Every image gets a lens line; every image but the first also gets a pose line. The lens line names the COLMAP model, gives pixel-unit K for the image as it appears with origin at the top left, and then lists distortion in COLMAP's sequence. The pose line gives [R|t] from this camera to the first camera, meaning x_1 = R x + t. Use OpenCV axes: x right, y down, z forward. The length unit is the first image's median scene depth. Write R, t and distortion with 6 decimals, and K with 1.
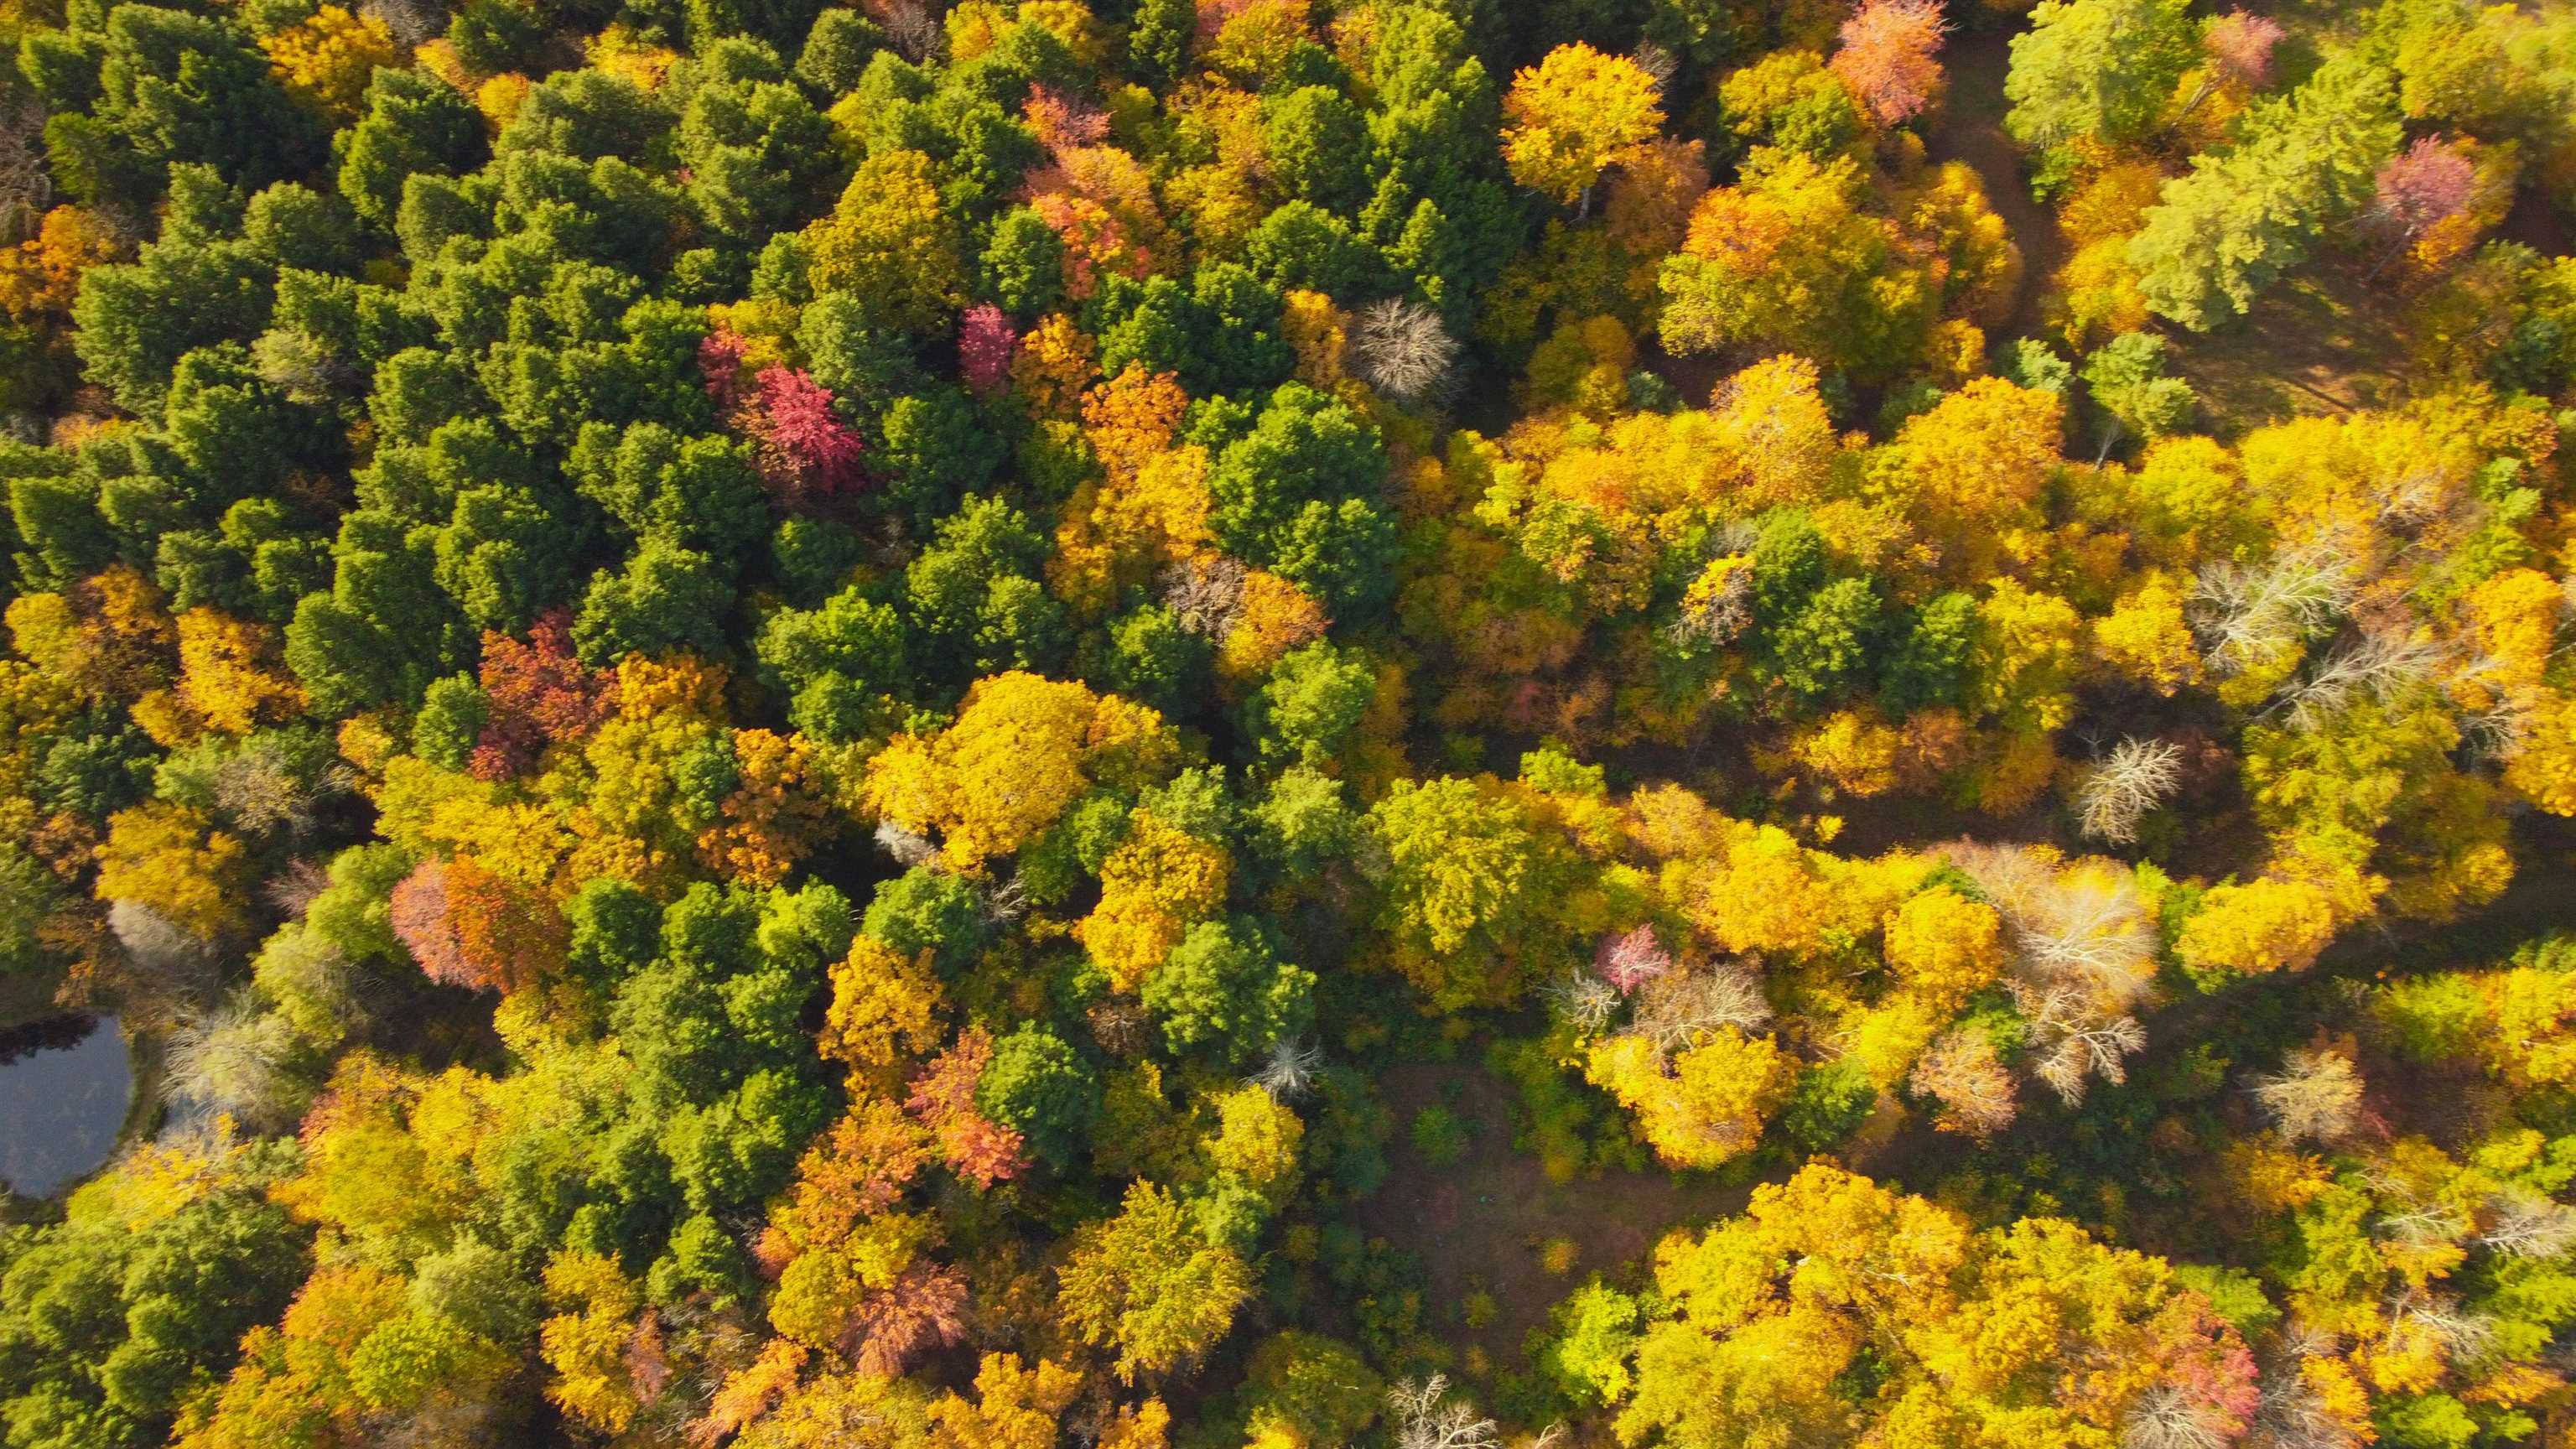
lens RADIAL K [[1966.4, 0, 1295.4], [0, 1966.4, 717.3], [0, 0, 1]] dist [-0.001548, -0.000764]
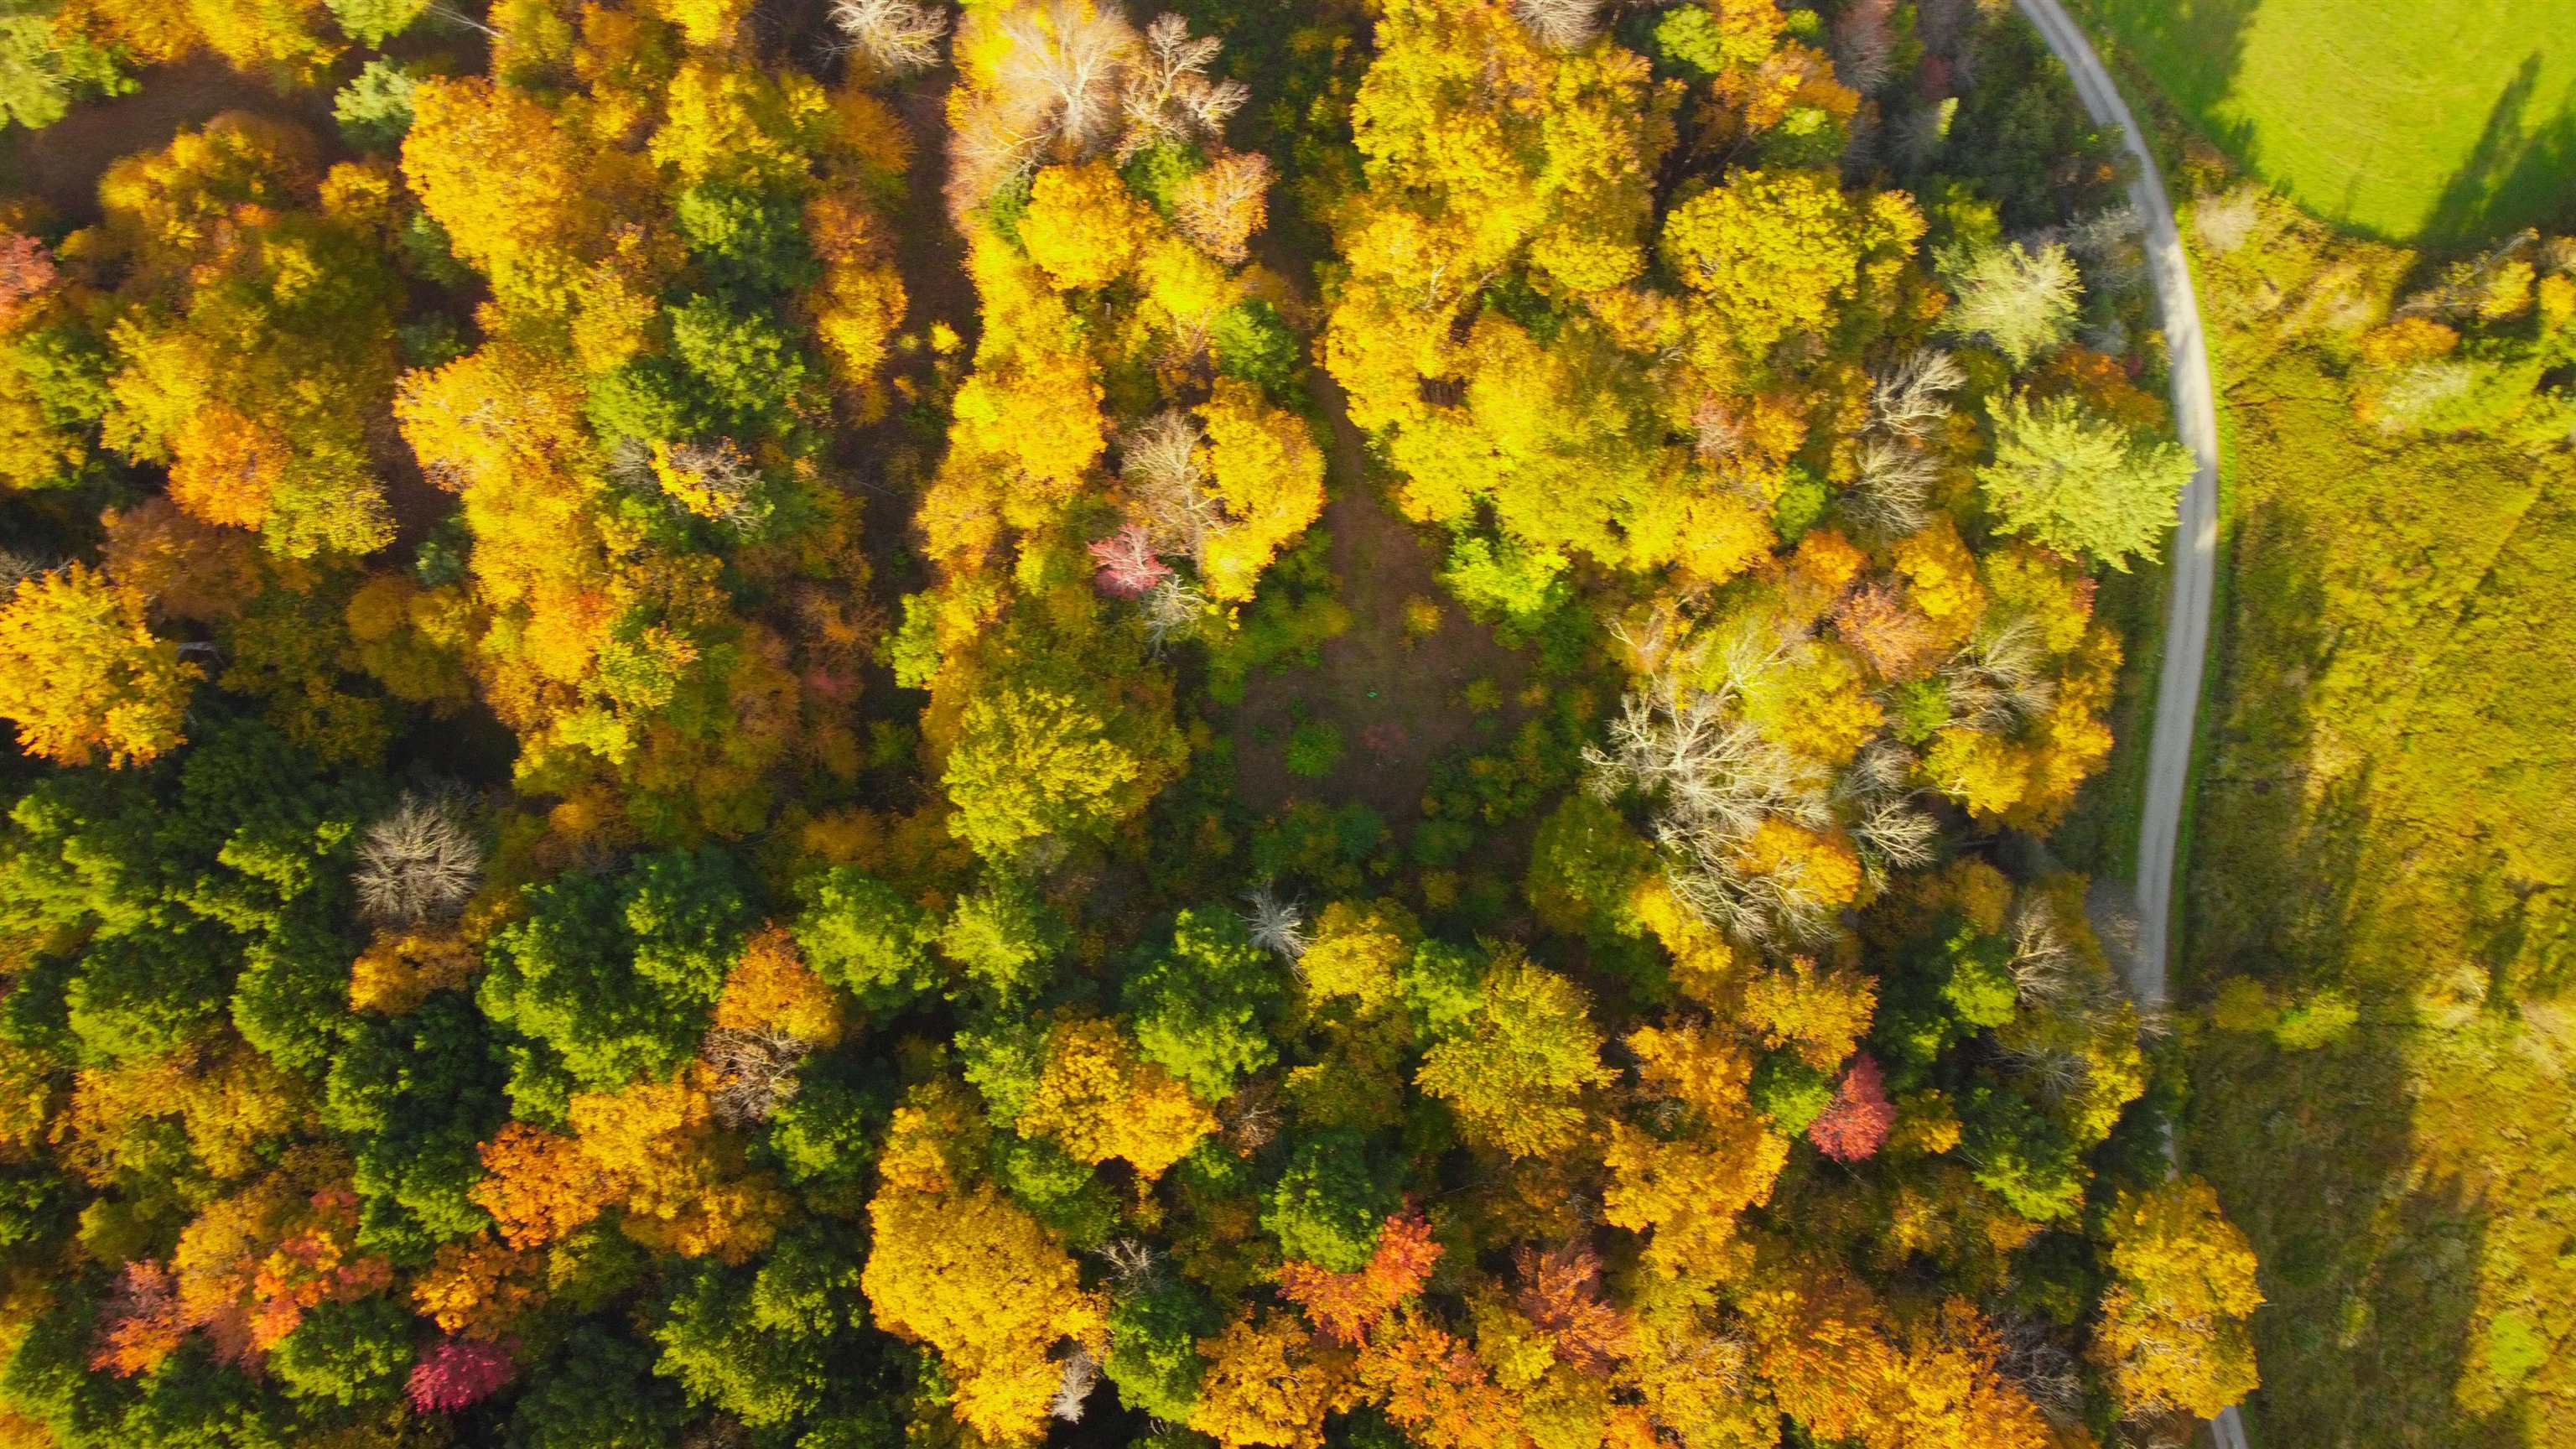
lens RADIAL K [[1966.4, 0, 1295.4], [0, 1966.4, 717.3], [0, 0, 1]] dist [-0.001548, -0.000764]
pose [[-0.079682, -0.996776, 0.009395, 0.082637], [0.951771, -0.073276, 0.297931, -0.080576], [-0.296282, 0.032682, 0.954541, 0.098063]]
